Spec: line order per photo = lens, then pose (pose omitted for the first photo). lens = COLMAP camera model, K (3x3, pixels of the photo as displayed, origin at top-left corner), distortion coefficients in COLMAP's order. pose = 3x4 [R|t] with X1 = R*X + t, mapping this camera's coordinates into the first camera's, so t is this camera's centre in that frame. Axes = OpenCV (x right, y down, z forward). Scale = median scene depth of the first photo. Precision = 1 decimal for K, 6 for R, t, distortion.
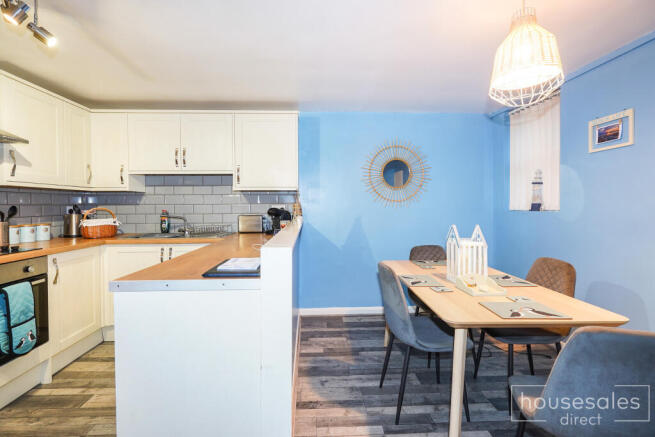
lens RADIAL K [[308.1, 0, 328.1], [0, 308.1, 209.9], [0, 0, 1]] dist [0.001763, -0.000410]
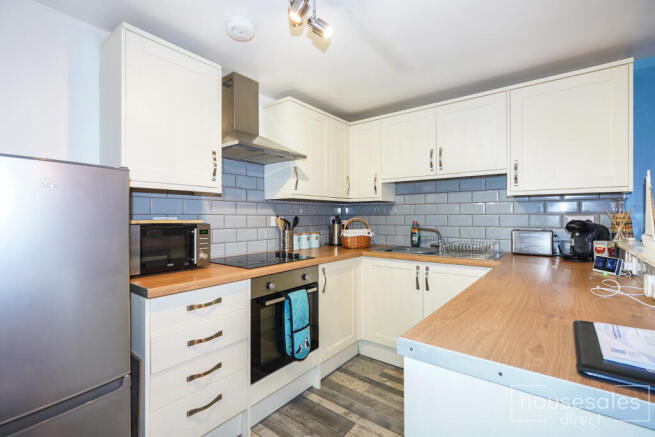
lens RADIAL K [[308.1, 0, 328.1], [0, 308.1, 209.9], [0, 0, 1]] dist [0.001763, -0.000410]
pose [[0.768607, -0.010147, -0.639640, -0.174563], [-0.006977, 0.999682, -0.024243, -0.009620], [0.639683, 0.023096, 0.768292, 0.174583]]
